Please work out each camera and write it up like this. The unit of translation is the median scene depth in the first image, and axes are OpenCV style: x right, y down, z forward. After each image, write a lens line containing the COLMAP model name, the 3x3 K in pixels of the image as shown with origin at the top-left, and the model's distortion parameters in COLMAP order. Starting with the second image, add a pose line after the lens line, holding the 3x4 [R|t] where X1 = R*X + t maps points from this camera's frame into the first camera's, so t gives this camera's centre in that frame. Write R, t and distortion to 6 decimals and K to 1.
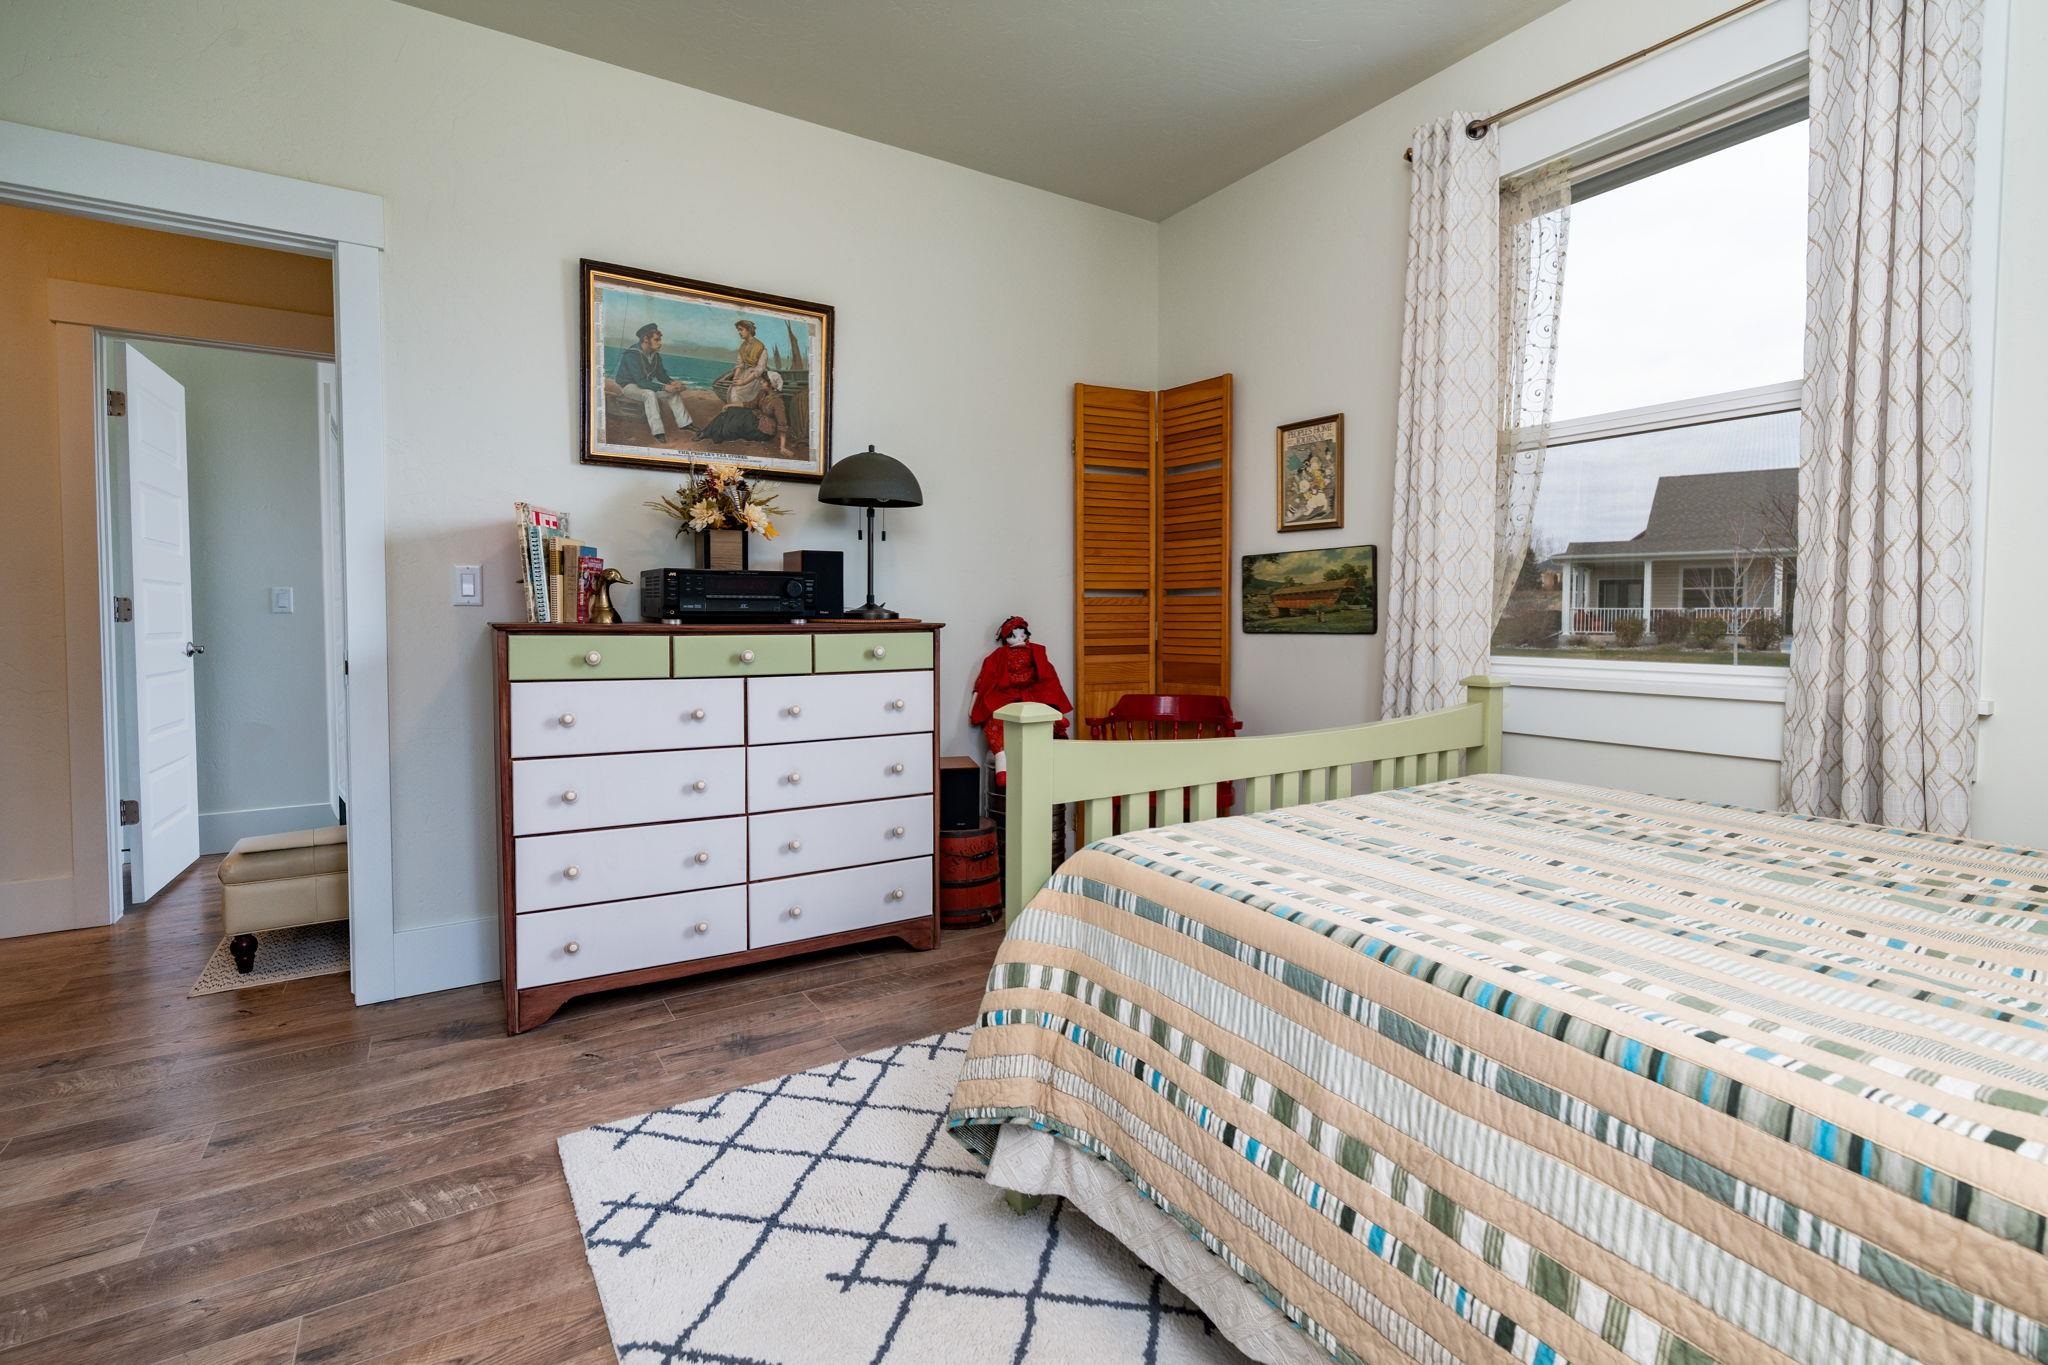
lens RADIAL K [[936.0, 0, 1012.0], [0, 936.0, 670.0], [0, 0, 1]] dist [-0.005141, 0.002658]
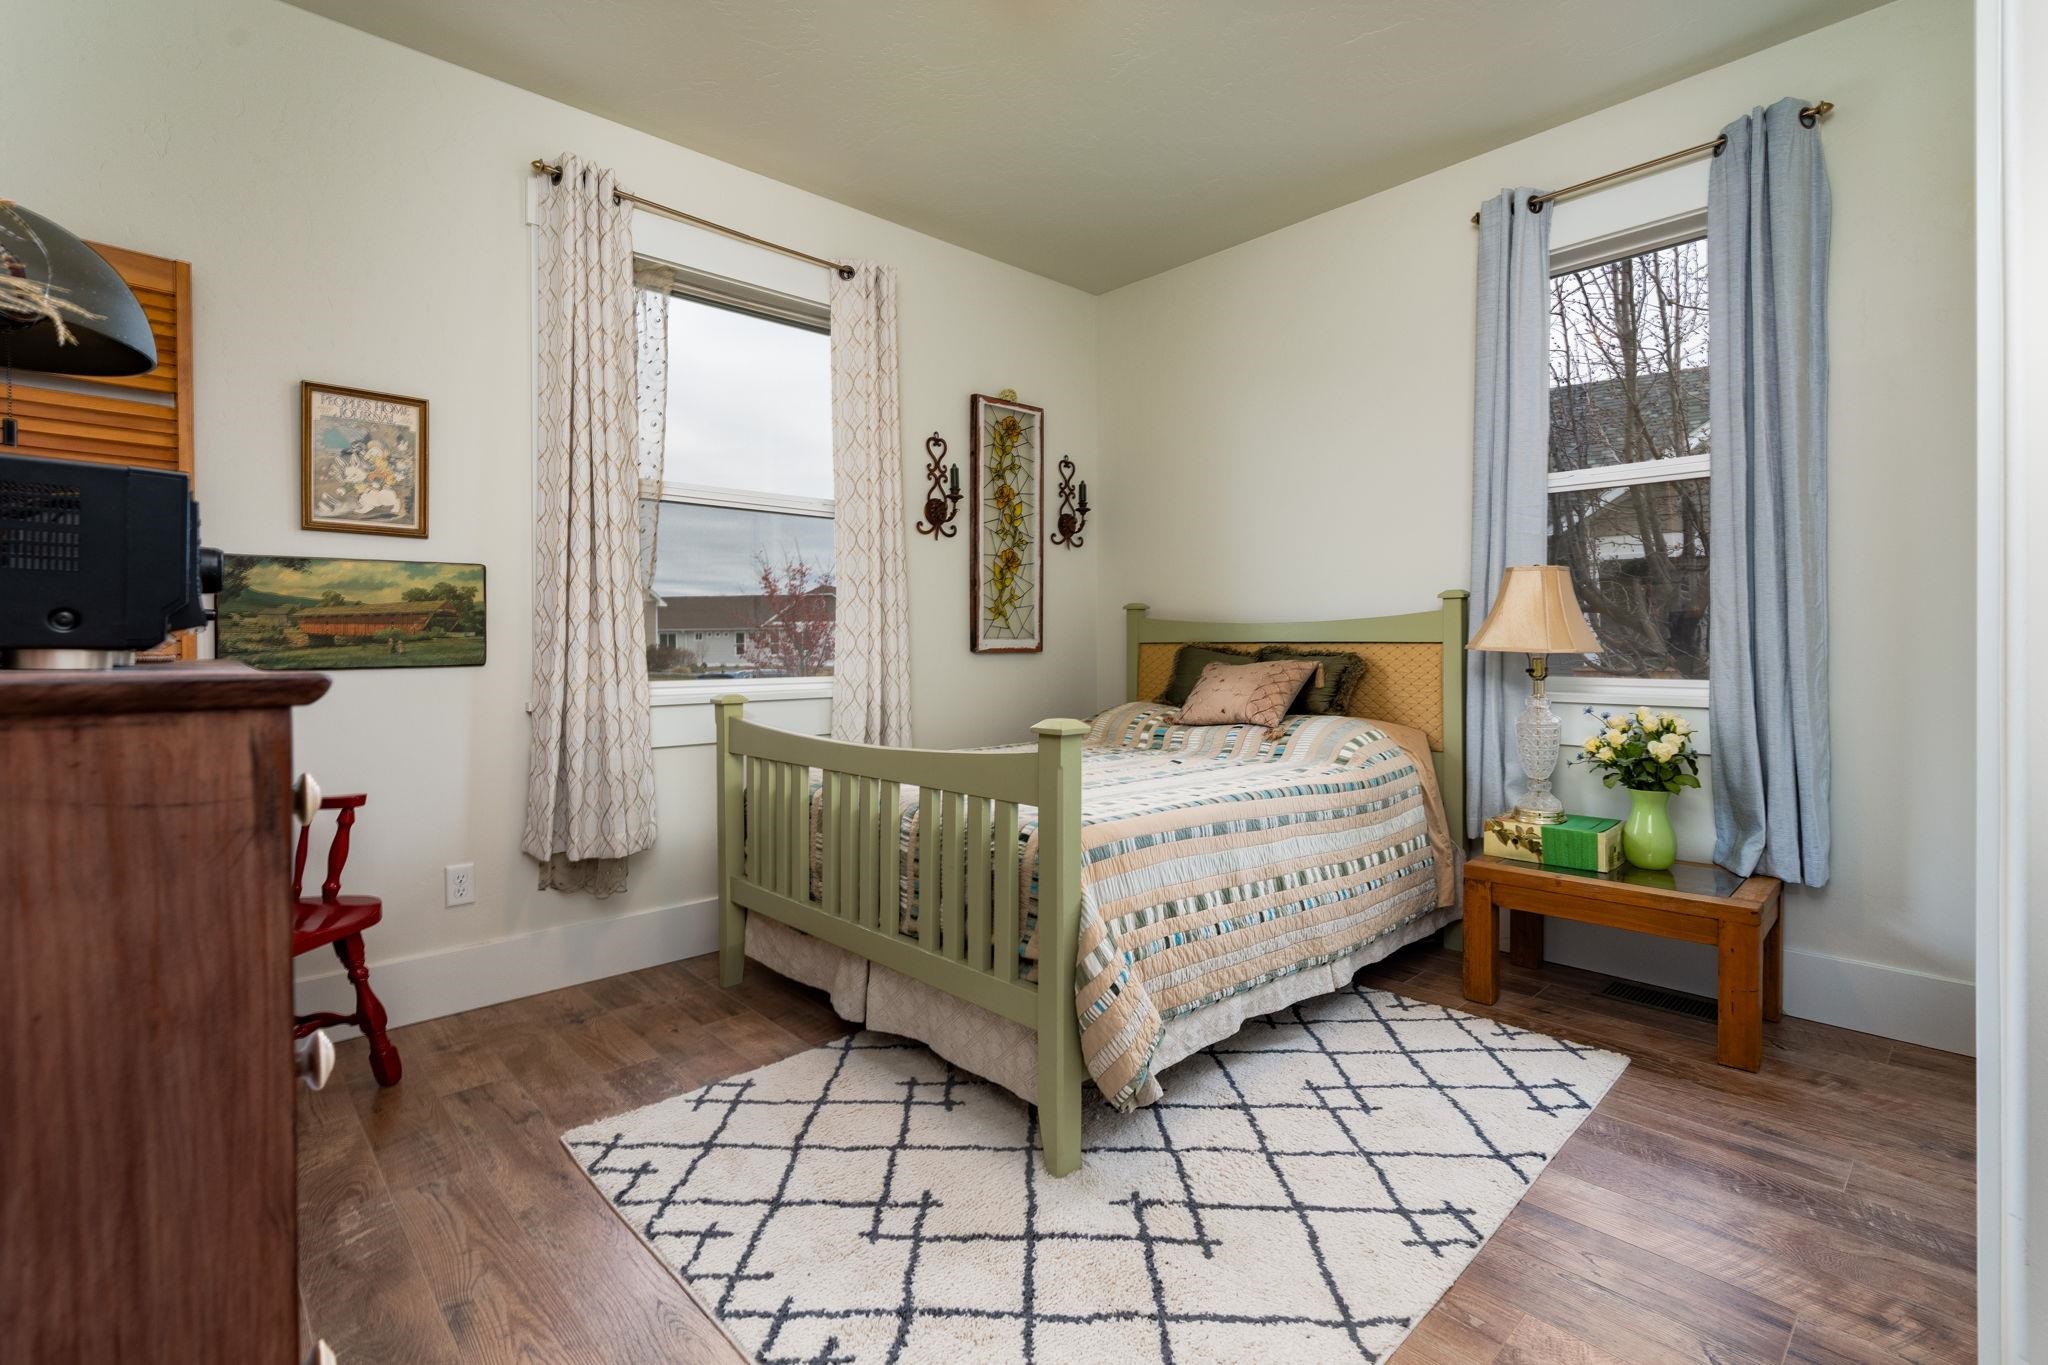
lens RADIAL K [[936.0, 0, 1028.9], [0, 936.0, 676.9], [0, 0, 1]] dist [-0.005141, 0.002658]
pose [[-0.193693, -0.037149, 0.980359, -0.578313], [0.060016, 0.996963, 0.049636, -0.040550], [-0.979225, 0.068451, -0.190875, 0.664242]]
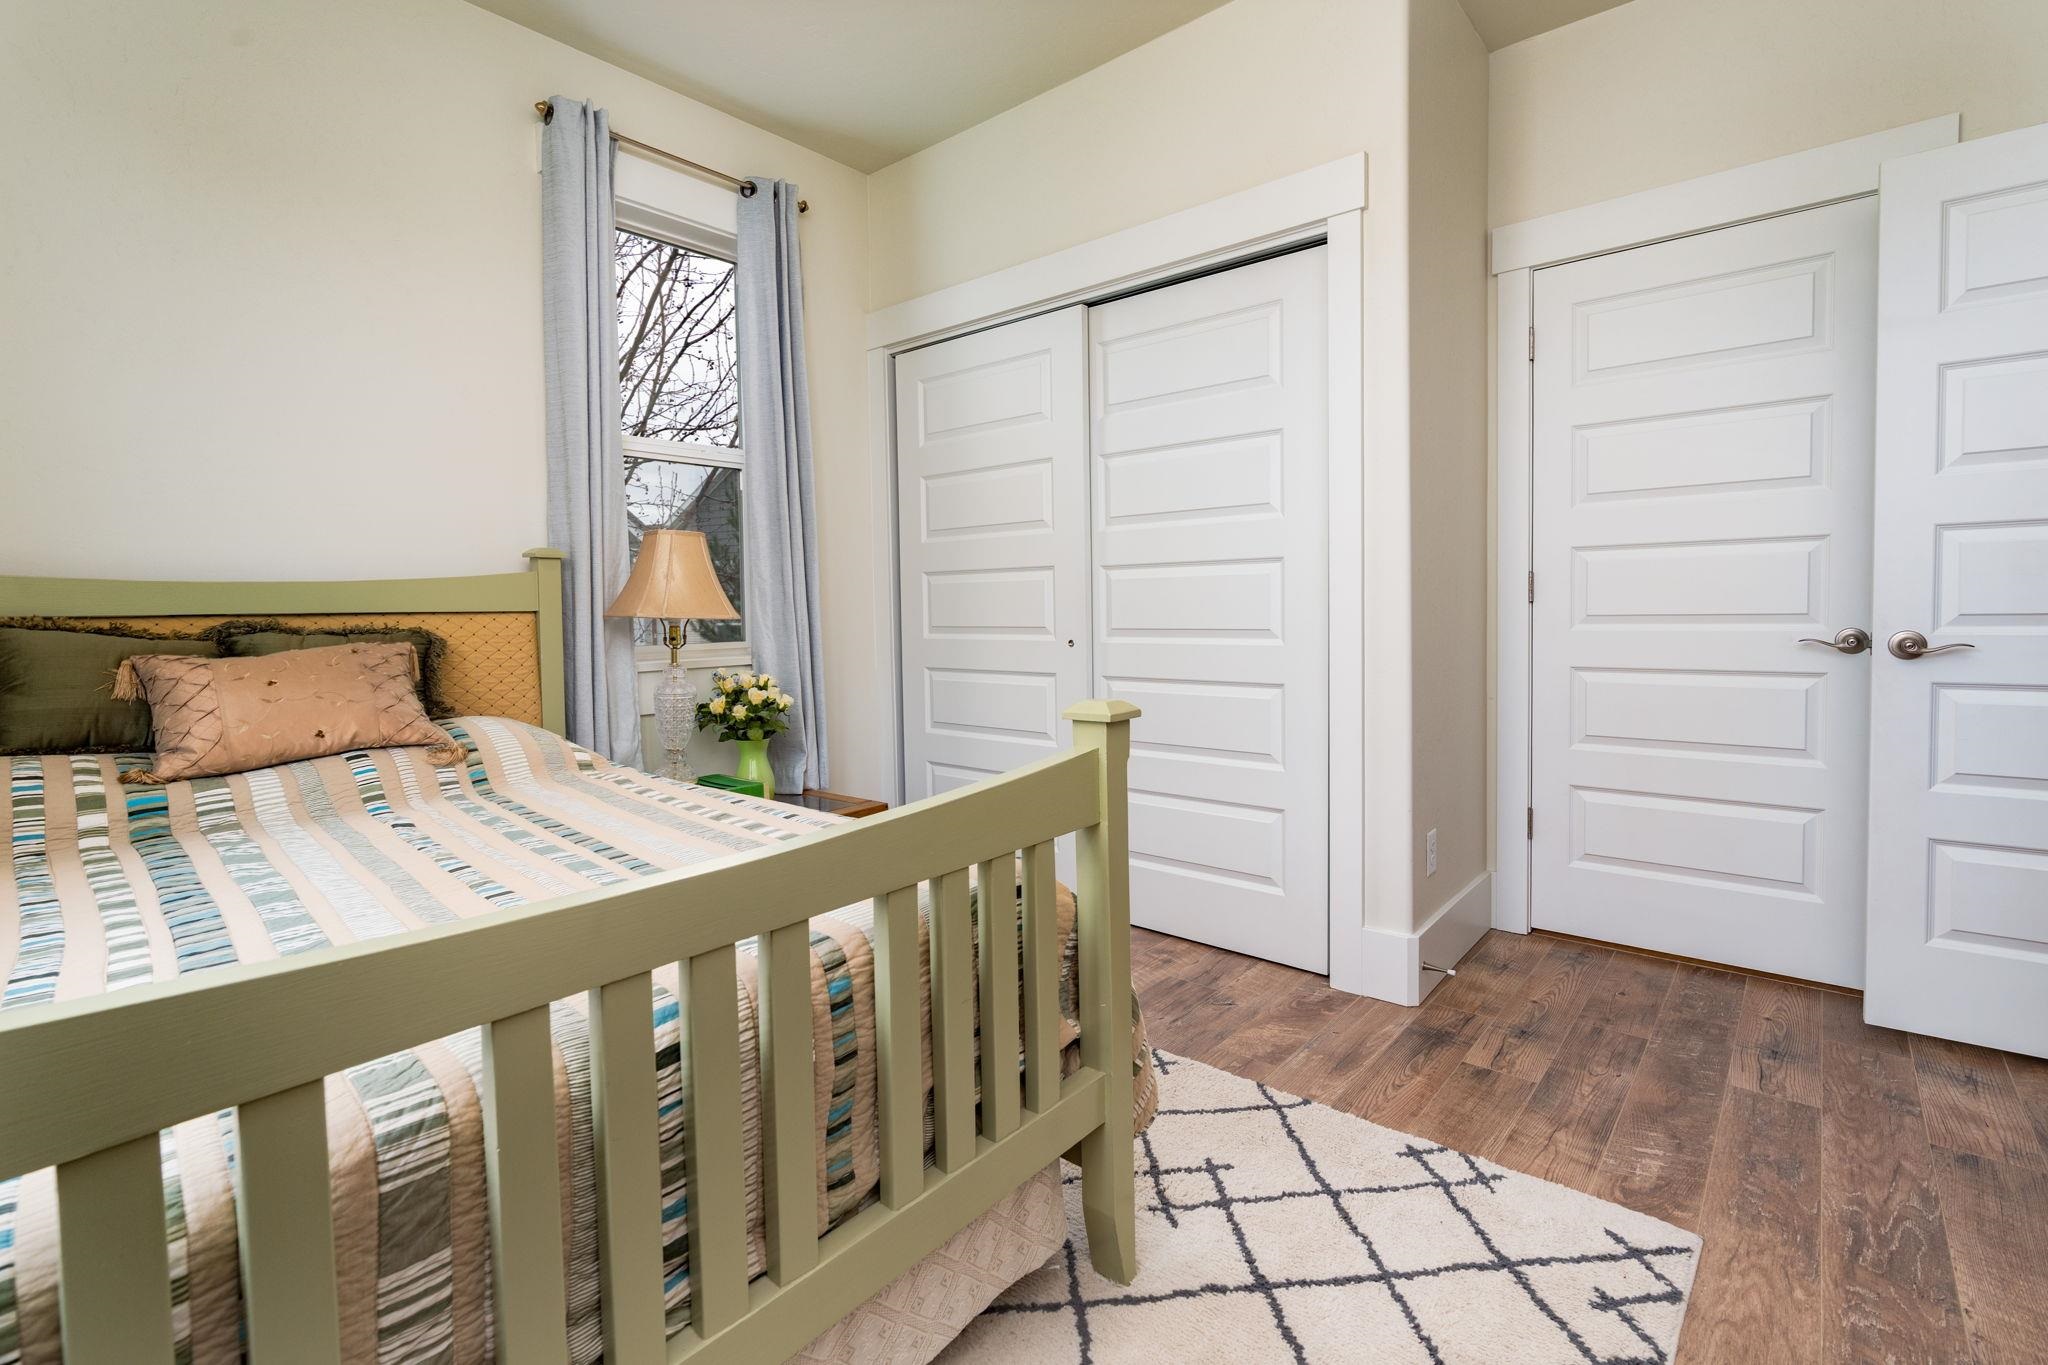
lens RADIAL K [[936.0, 0, 1027.7], [0, 936.0, 652.1], [0, 0, 1]] dist [-0.005141, 0.002658]
pose [[-0.954658, 0.029273, -0.296263, 0.179080], [-0.000653, 0.994946, 0.100412, -0.048485], [0.297704, 0.096053, -0.949814, 0.955772]]
